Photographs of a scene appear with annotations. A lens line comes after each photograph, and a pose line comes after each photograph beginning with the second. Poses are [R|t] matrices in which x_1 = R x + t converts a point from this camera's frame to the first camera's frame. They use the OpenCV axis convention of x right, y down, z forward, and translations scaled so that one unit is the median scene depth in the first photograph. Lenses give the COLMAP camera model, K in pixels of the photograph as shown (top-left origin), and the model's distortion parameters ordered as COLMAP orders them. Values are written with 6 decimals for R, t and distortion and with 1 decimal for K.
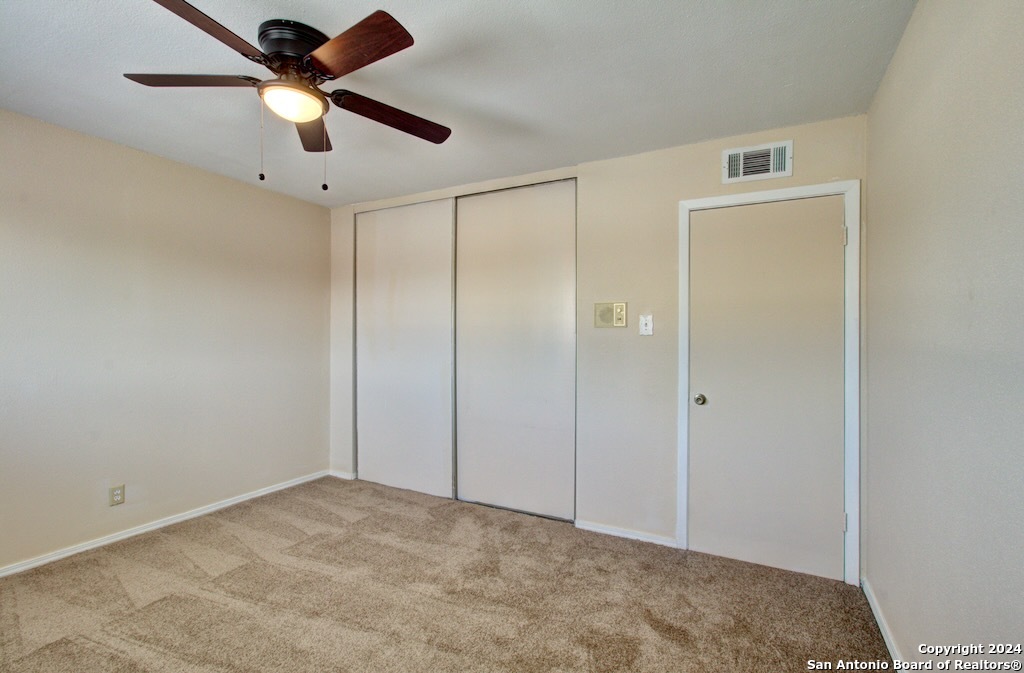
lens RADIAL K [[464.6, 0, 512.0], [0, 464.6, 336.5], [0, 0, 1]] dist [-0.027735, 0.017487]
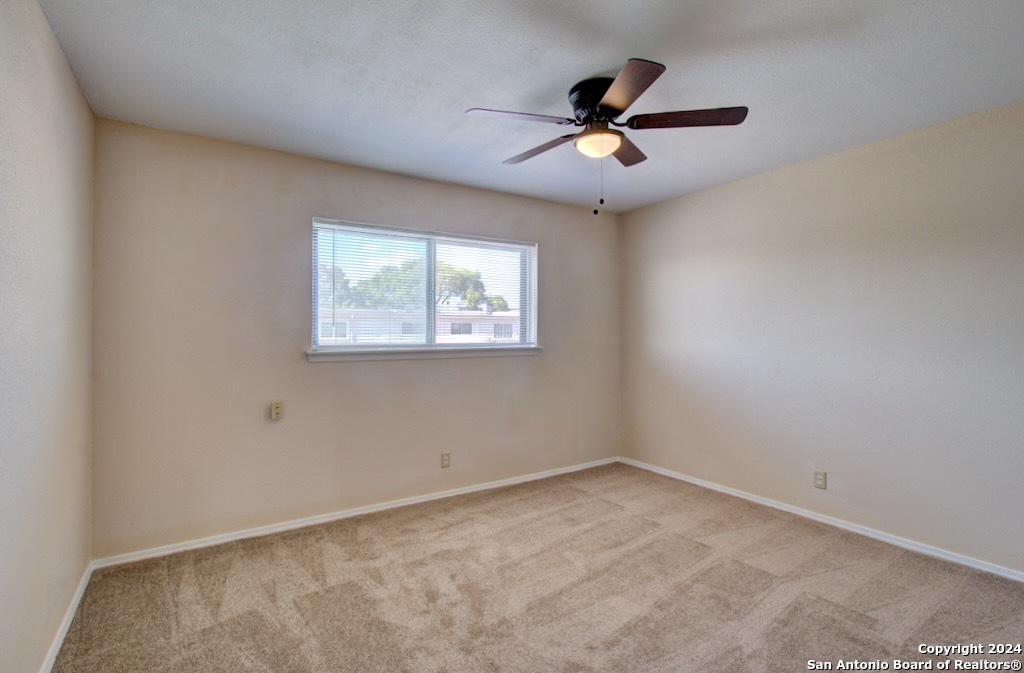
lens RADIAL K [[488.1, 0, 512.2], [0, 488.1, 325.0], [0, 0, 1]] dist [0.000006, 0.000075]
pose [[-0.483187, -0.016321, -0.875365, 0.572491], [0.003387, 0.999784, -0.020511, -0.001704], [0.875510, -0.012876, -0.483028, 1.022765]]
